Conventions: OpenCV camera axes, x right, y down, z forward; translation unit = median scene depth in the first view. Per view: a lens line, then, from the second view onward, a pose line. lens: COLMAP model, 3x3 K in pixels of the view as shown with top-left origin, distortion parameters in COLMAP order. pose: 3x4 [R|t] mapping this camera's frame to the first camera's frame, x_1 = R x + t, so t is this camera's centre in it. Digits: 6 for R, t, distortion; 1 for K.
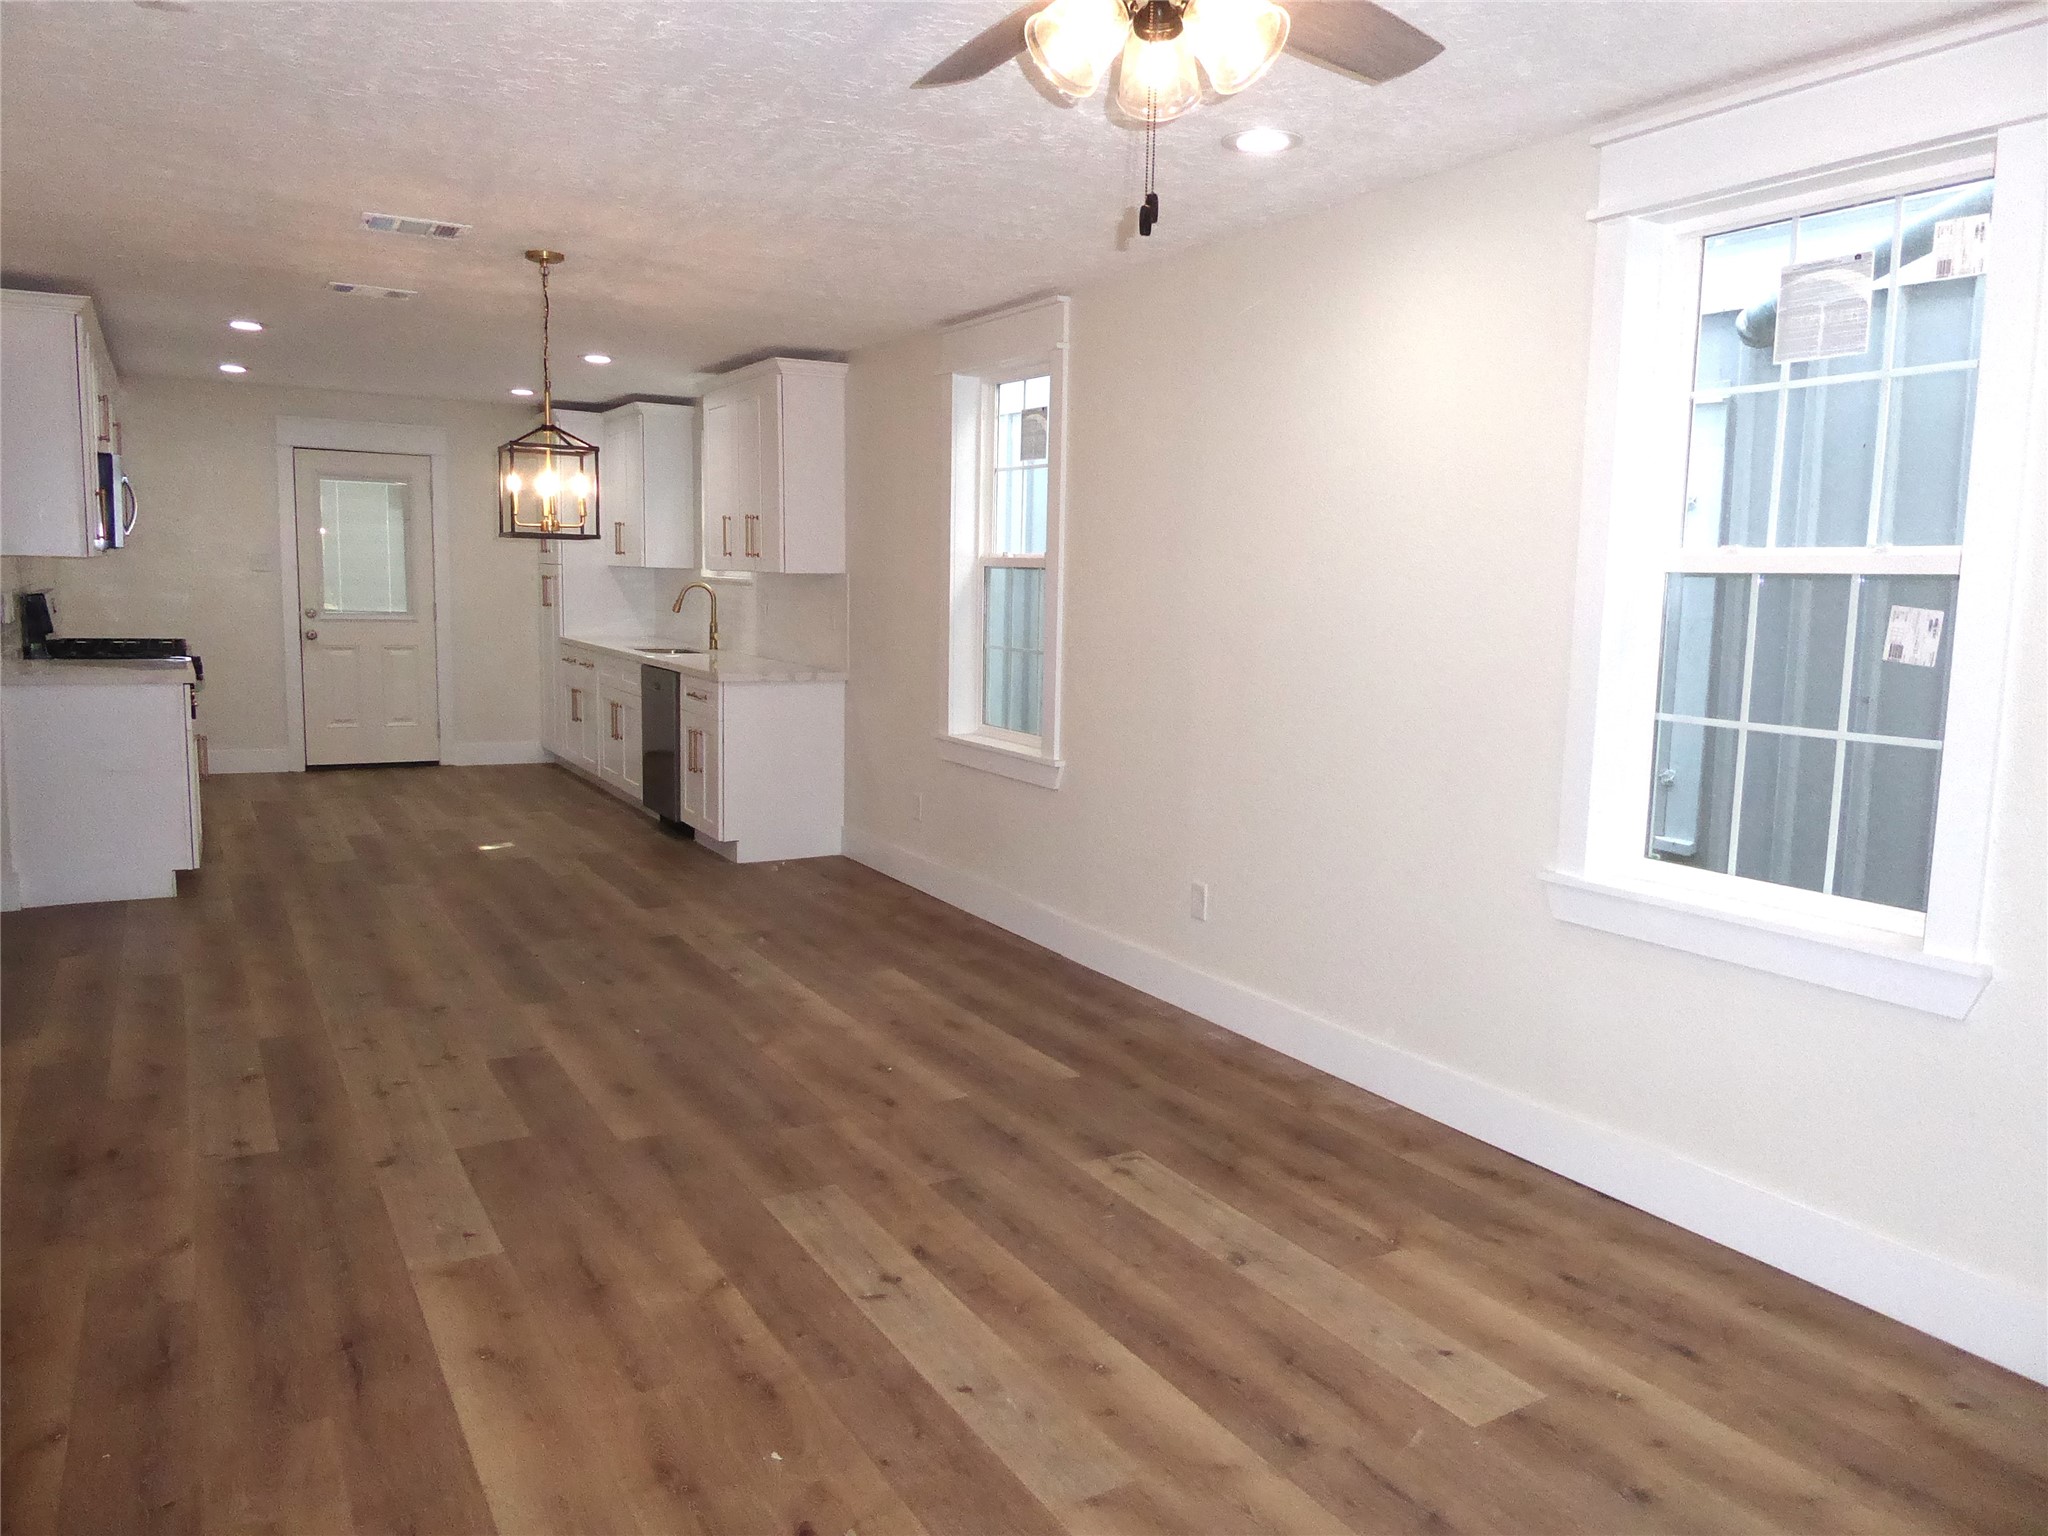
lens RADIAL K [[1461.3, 0, 1024.0], [0, 1461.3, 768.0], [0, 0, 1]] dist [-0.008538, -0.001455]
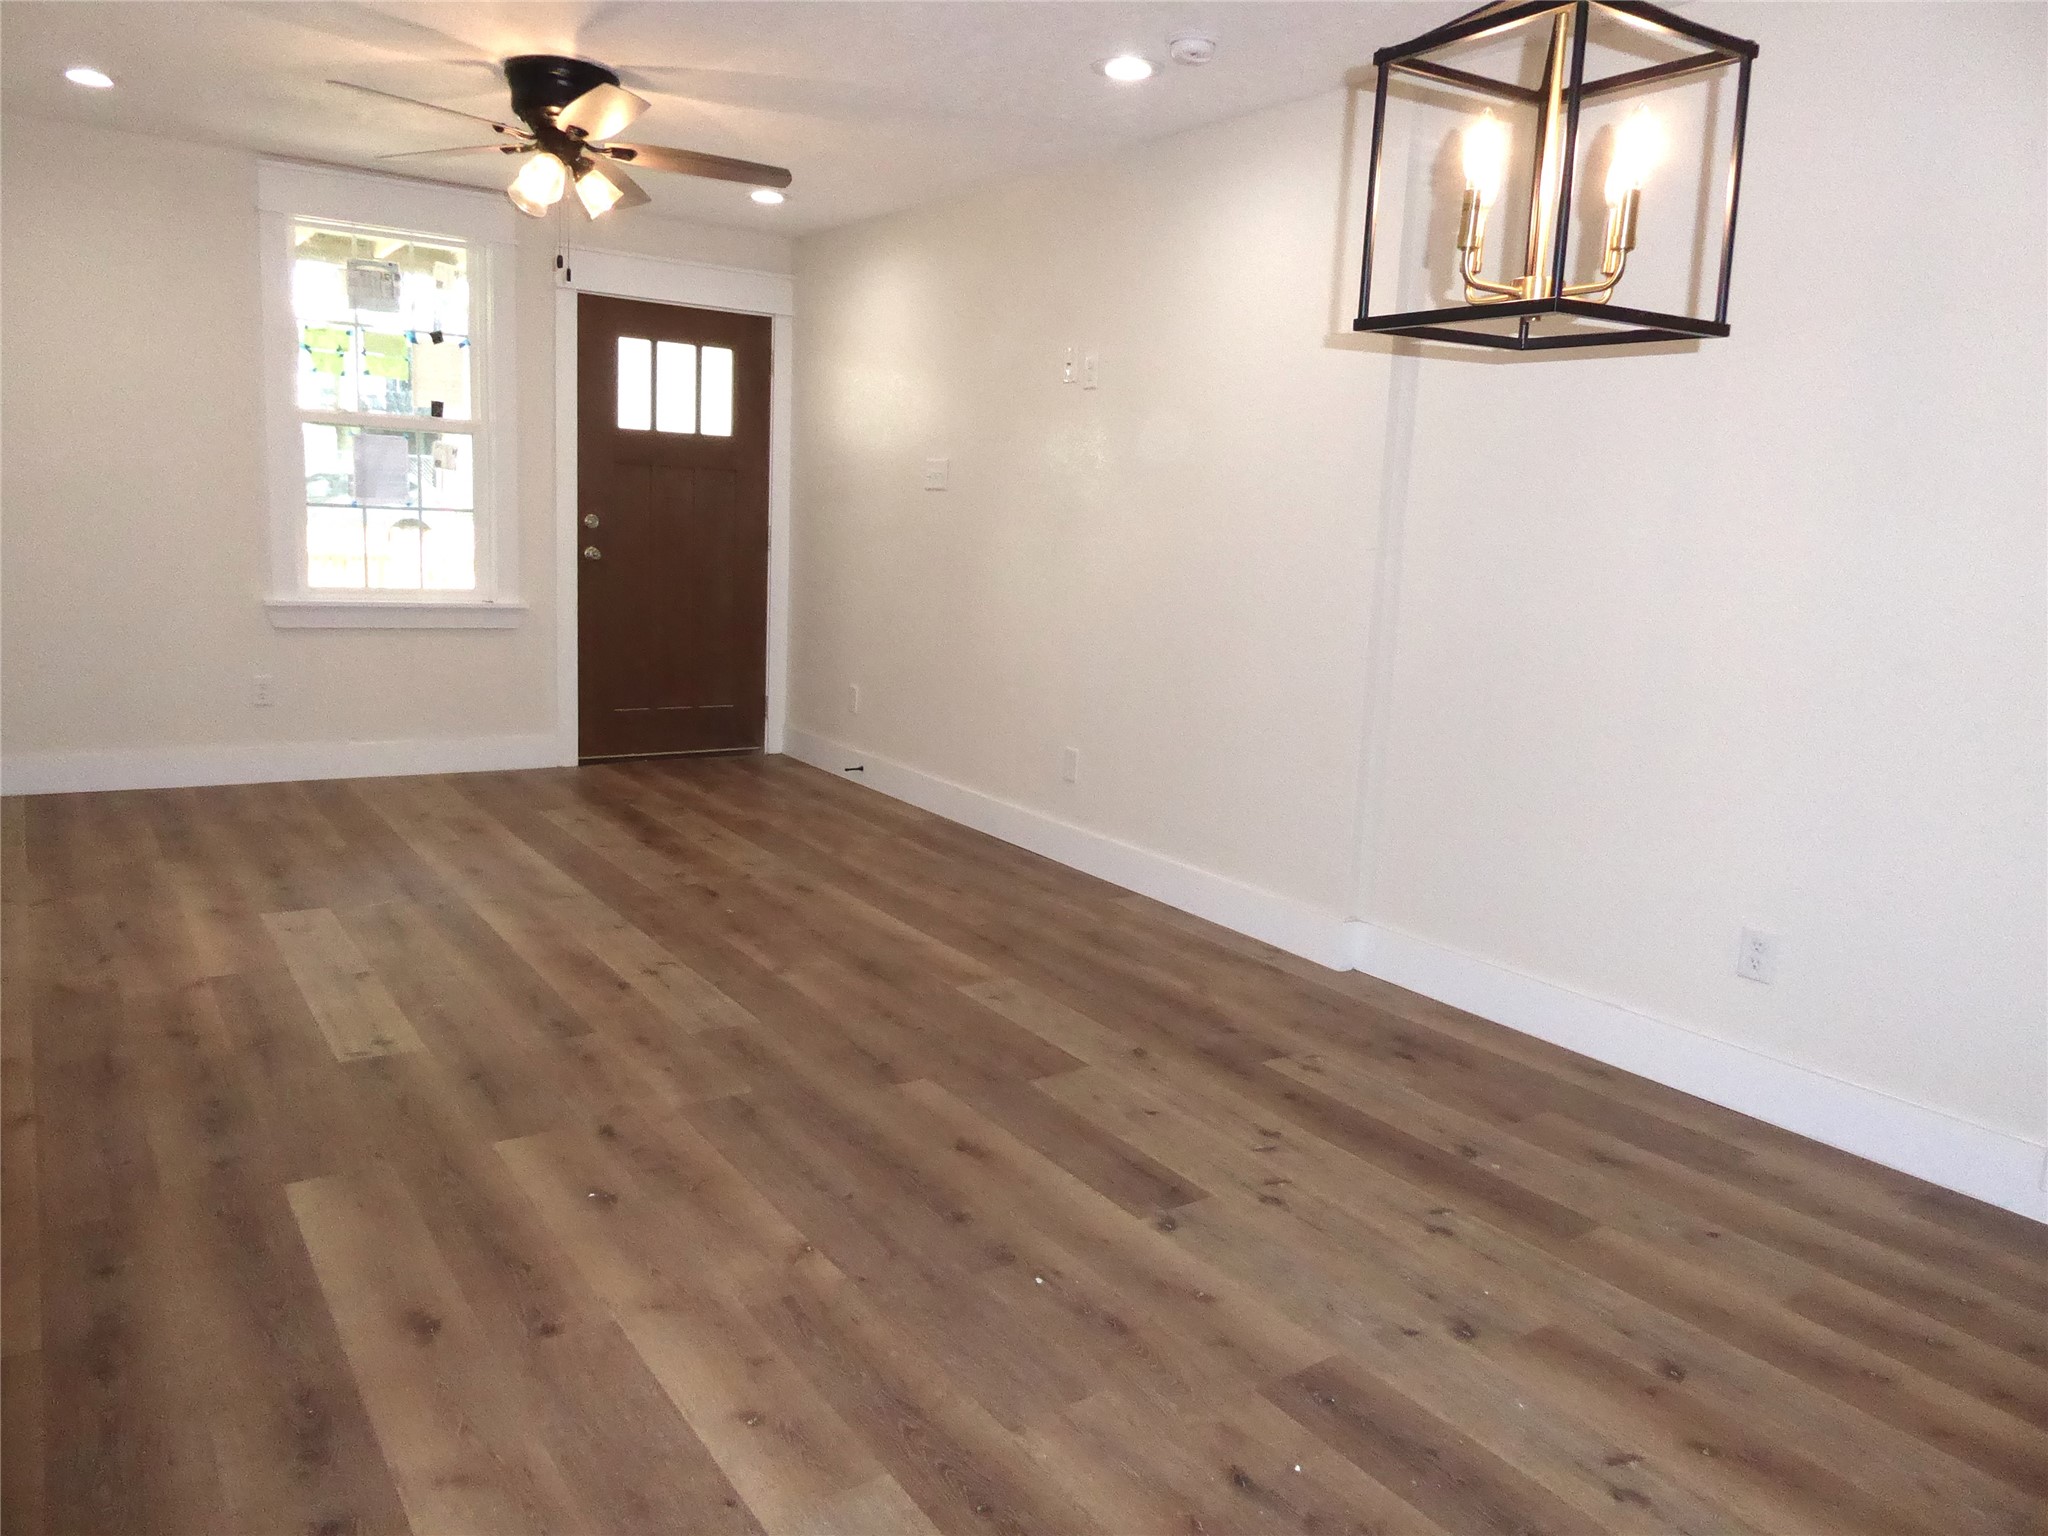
lens RADIAL K [[1455.7, 0, 1071.4], [0, 1455.7, 773.0], [0, 0, 1]] dist [-0.040966, -0.001229]
pose [[-0.991921, -0.061388, -0.111011, -0.190762], [-0.092435, 0.949105, 0.301091, -0.154396], [0.086878, 0.308920, -0.947112, 1.360895]]
